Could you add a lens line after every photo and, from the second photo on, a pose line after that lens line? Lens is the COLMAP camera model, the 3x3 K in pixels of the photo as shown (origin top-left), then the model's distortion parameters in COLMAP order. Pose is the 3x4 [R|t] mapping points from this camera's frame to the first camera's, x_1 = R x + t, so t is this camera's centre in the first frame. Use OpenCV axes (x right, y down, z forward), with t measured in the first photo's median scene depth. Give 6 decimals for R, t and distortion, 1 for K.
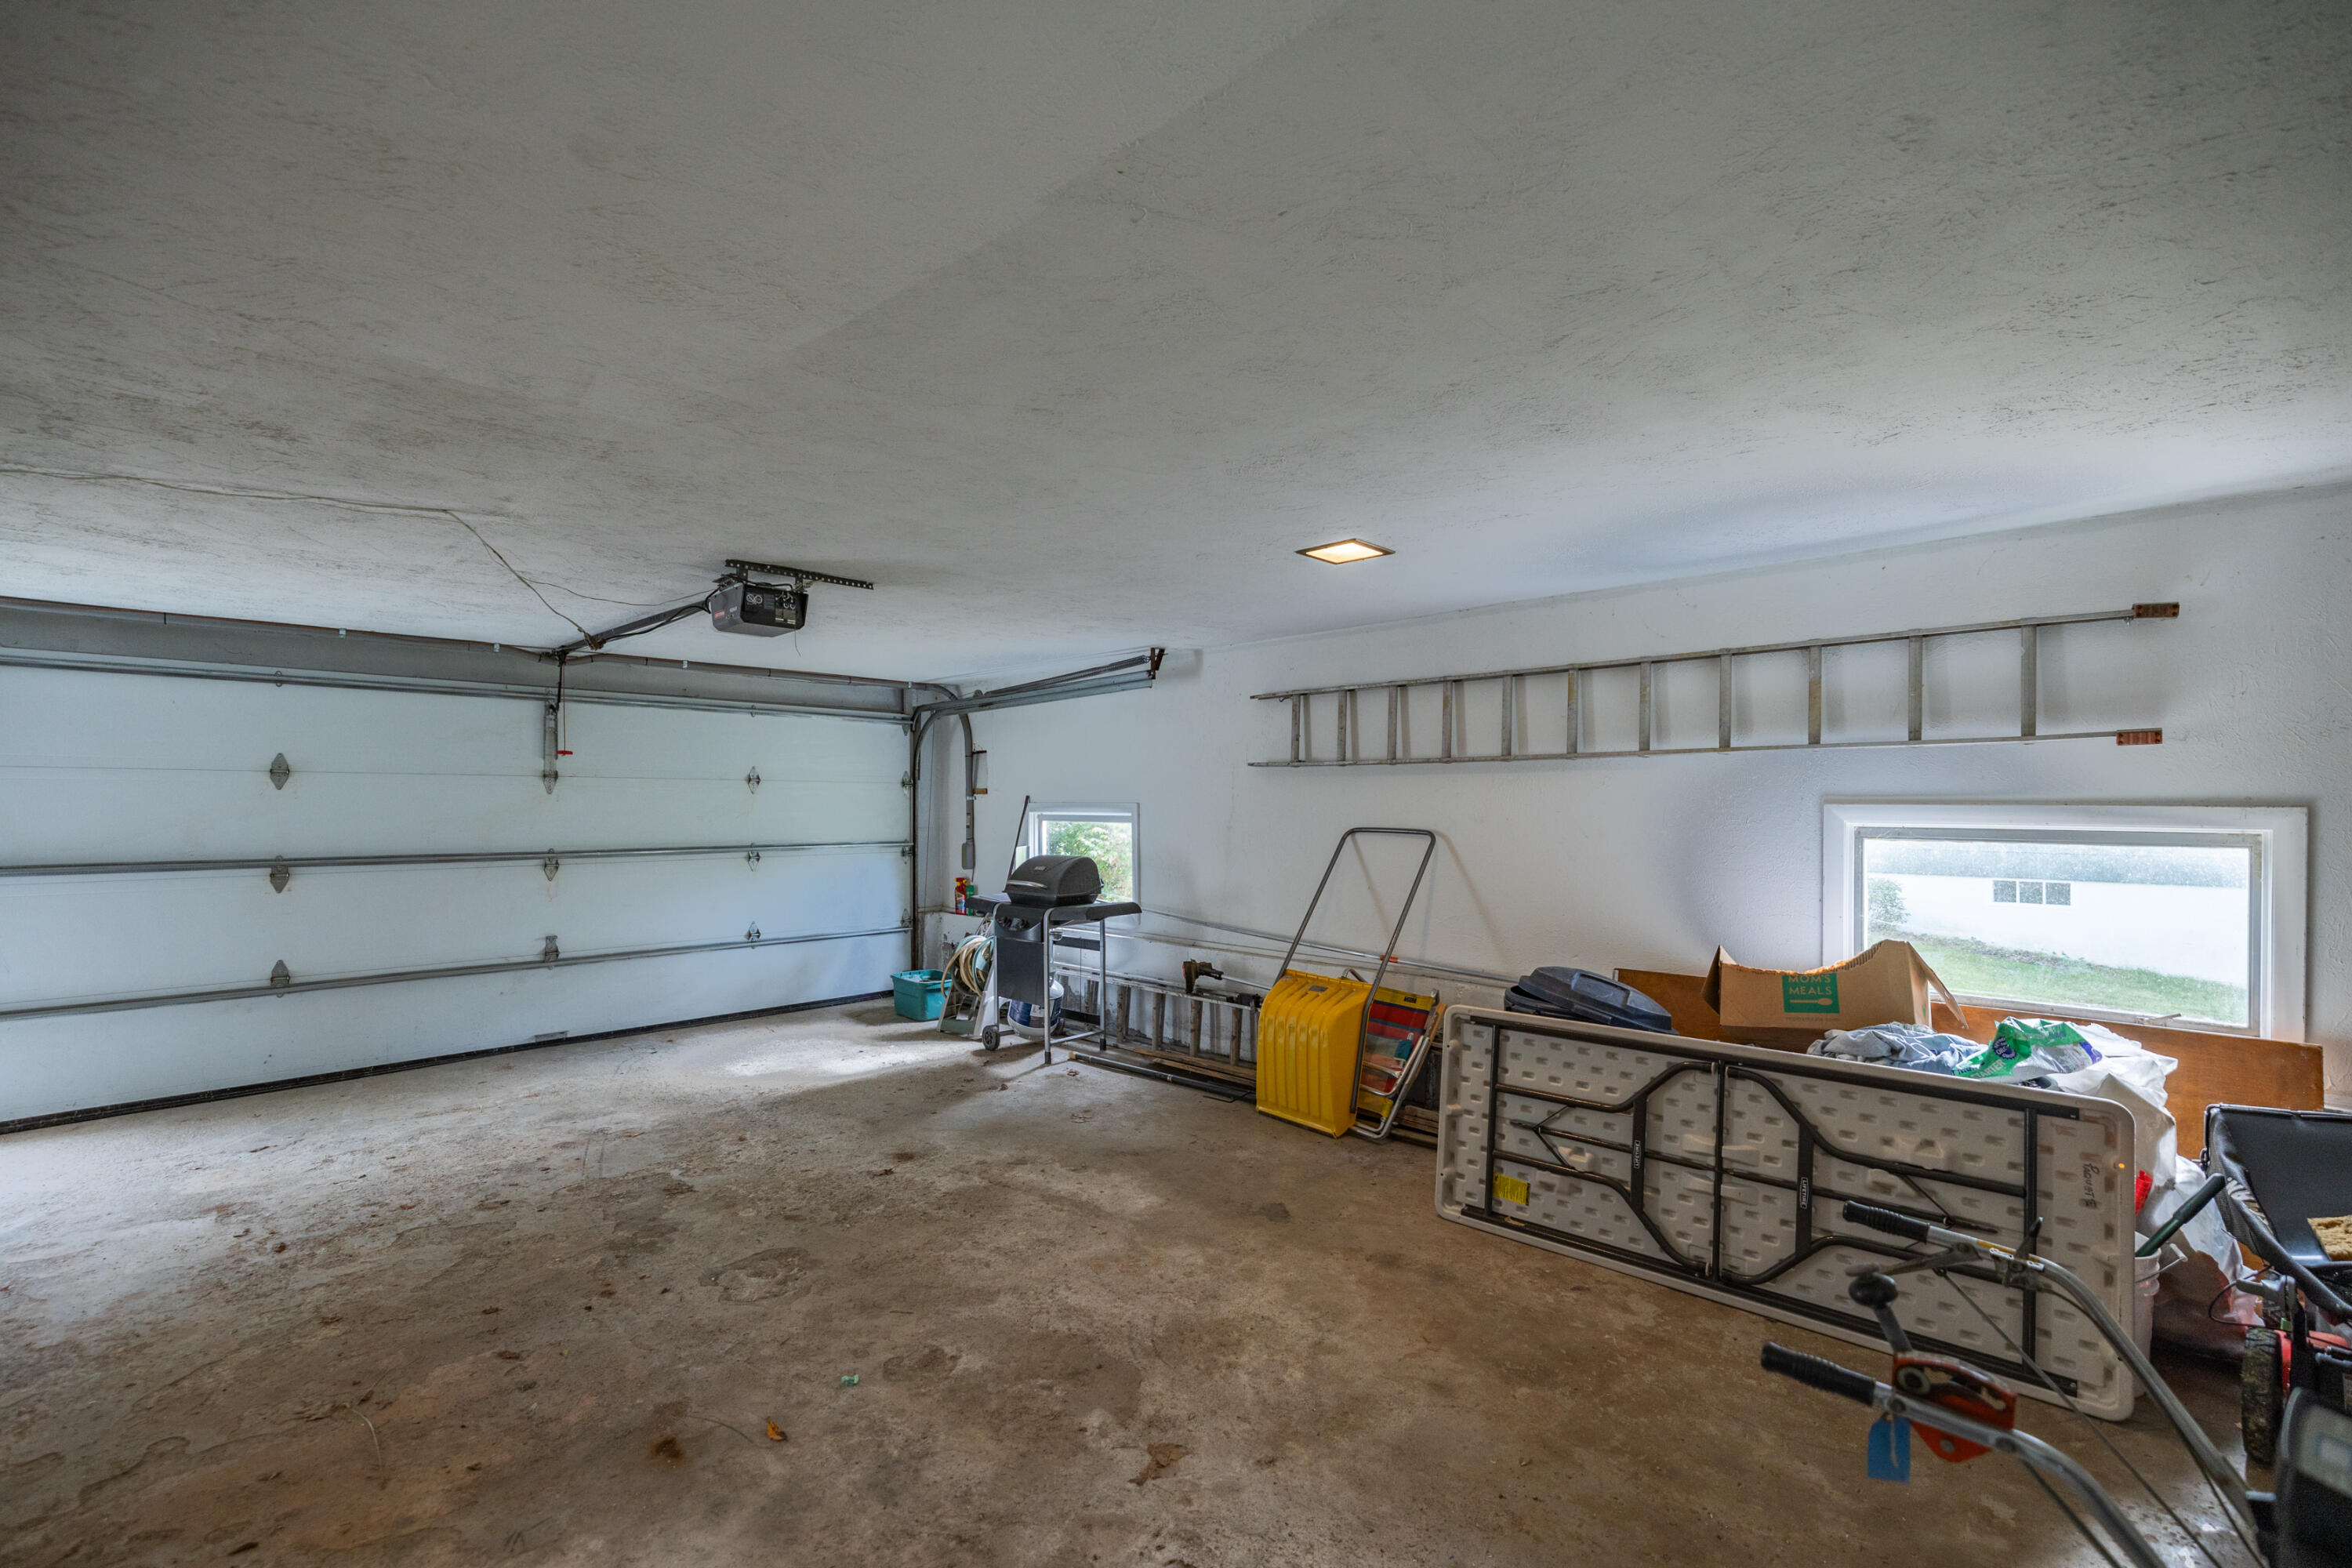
lens RADIAL K [[1015.1, 0, 1172.7], [0, 1015.1, 814.4], [0, 0, 1]] dist [0.000249, -0.000418]
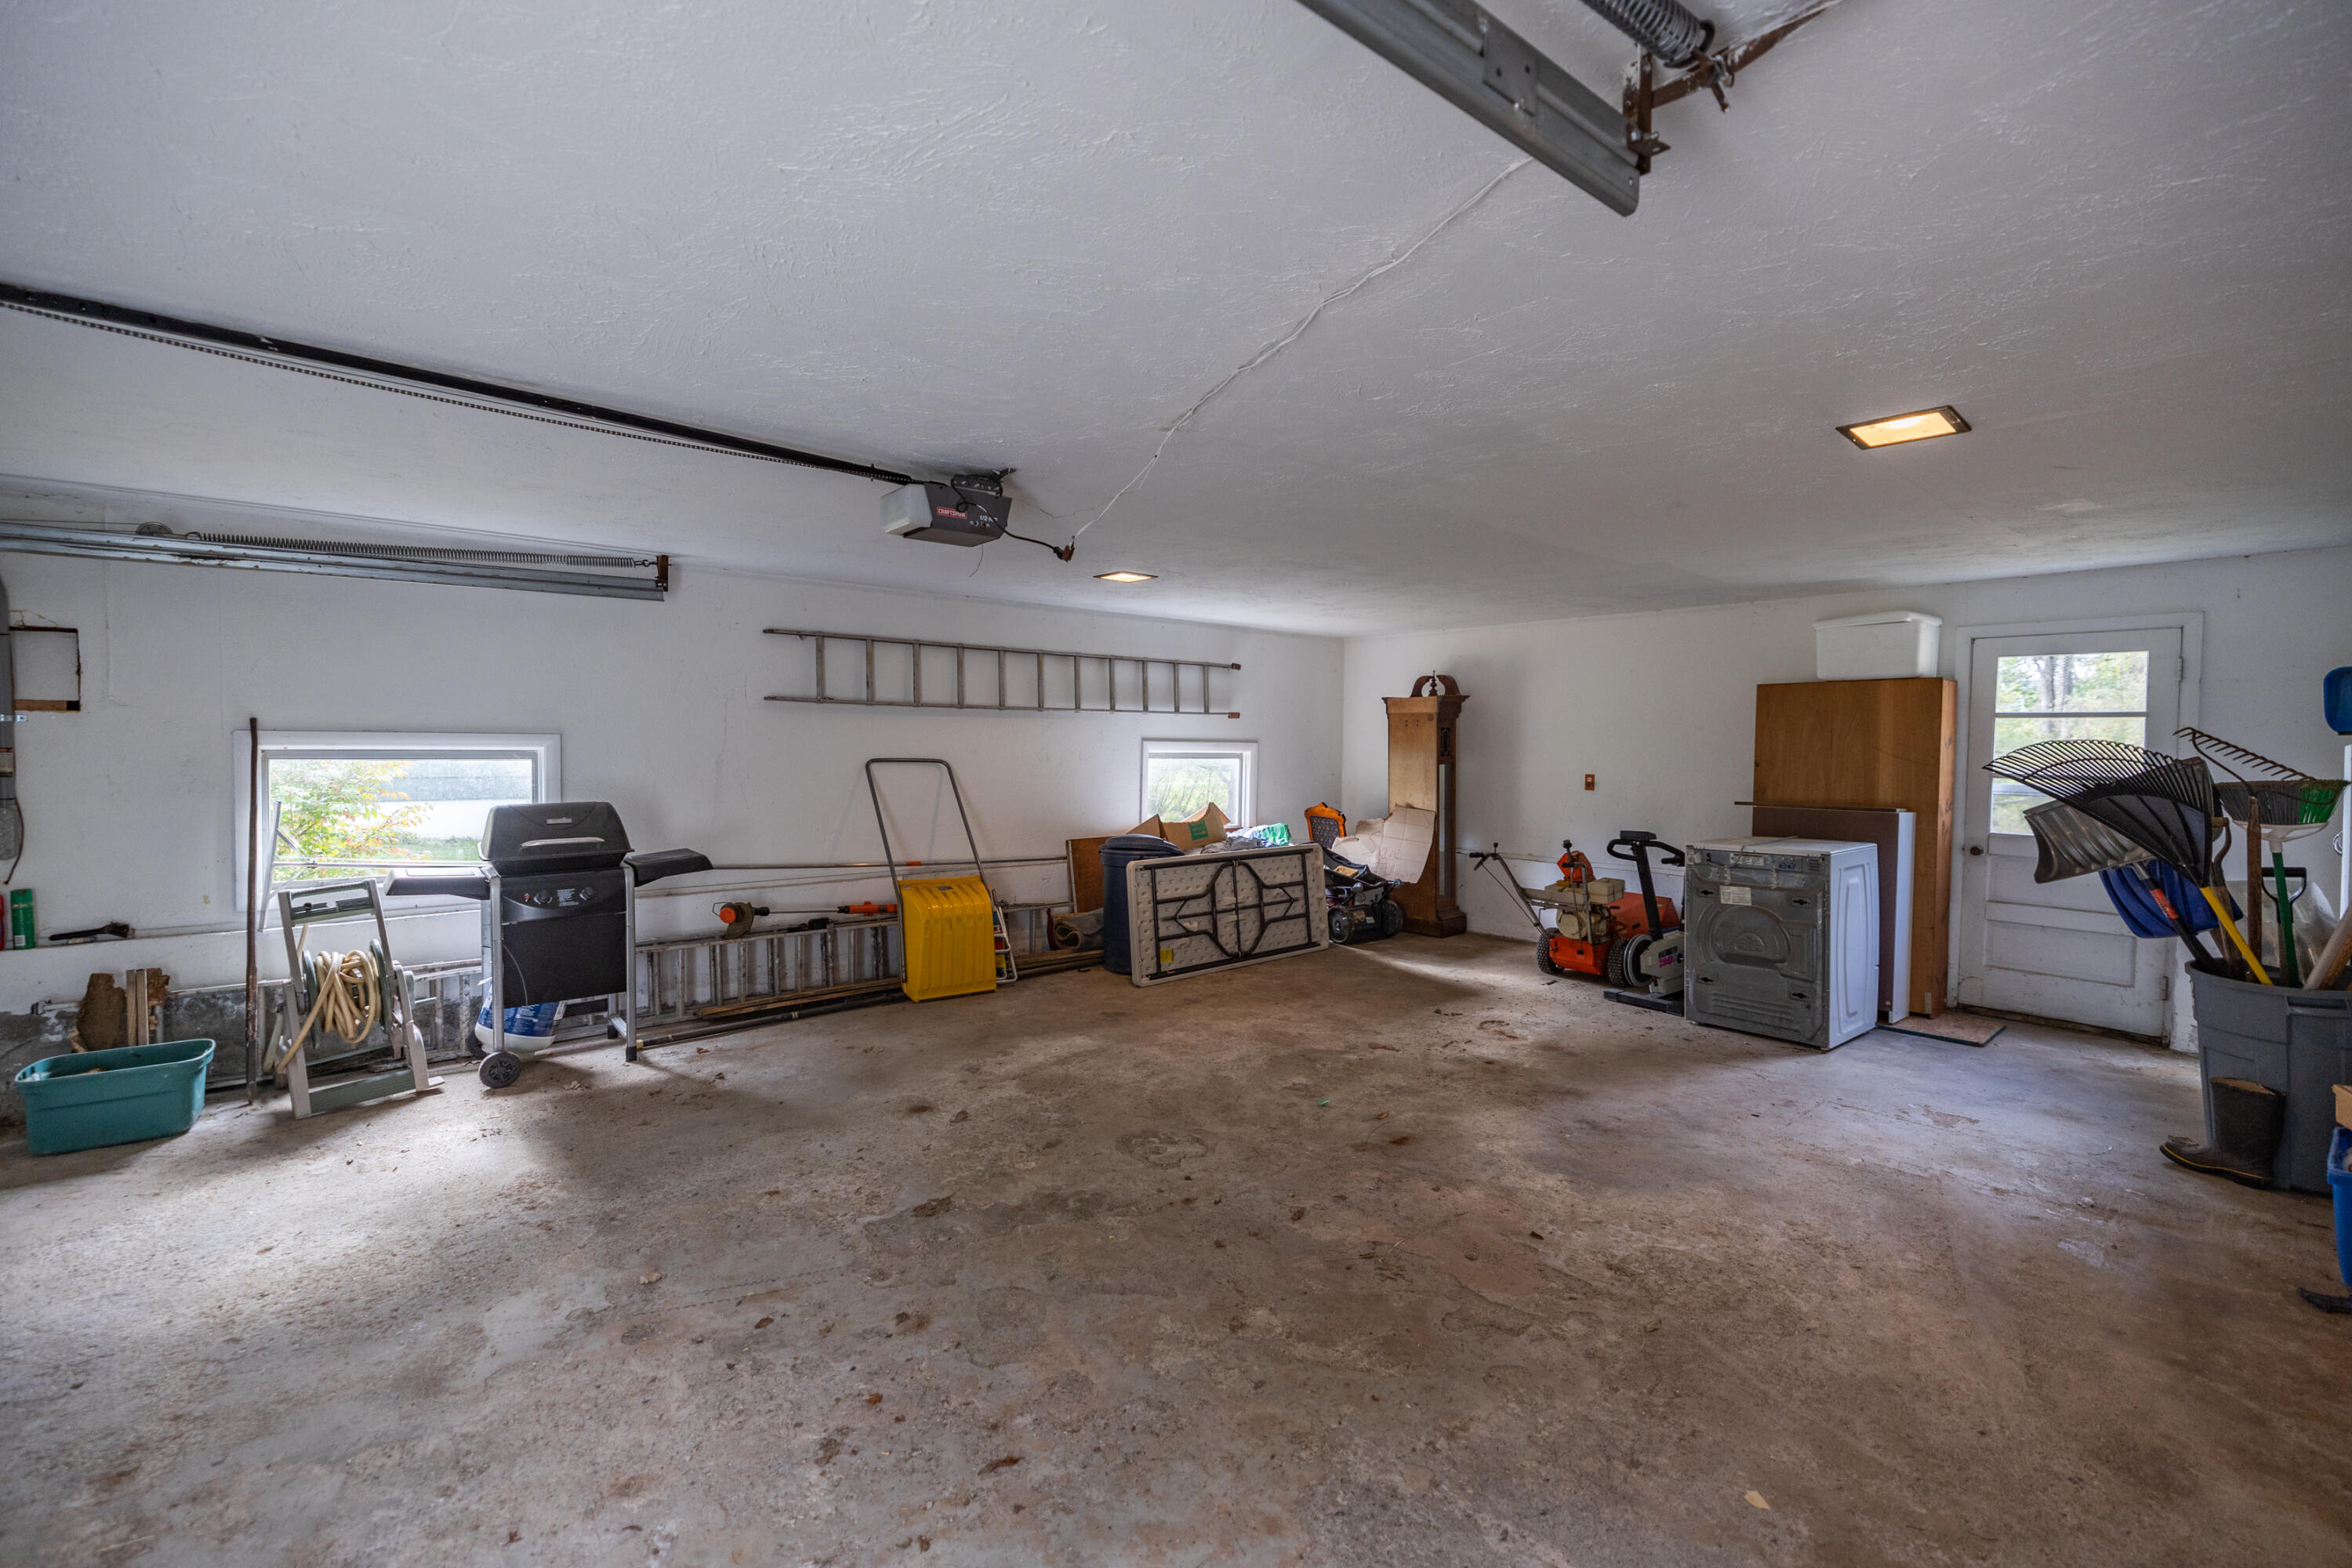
lens RADIAL K [[1026.3, 0, 1176.0], [0, 1026.3, 784.0], [0, 0, 1]] dist [0.000347, 0.000094]
pose [[0.075877, -0.038363, 0.996379, -1.482643], [0.002753, 0.999264, 0.038265, -0.002590], [-0.997113, -0.000160, 0.075927, 0.859616]]
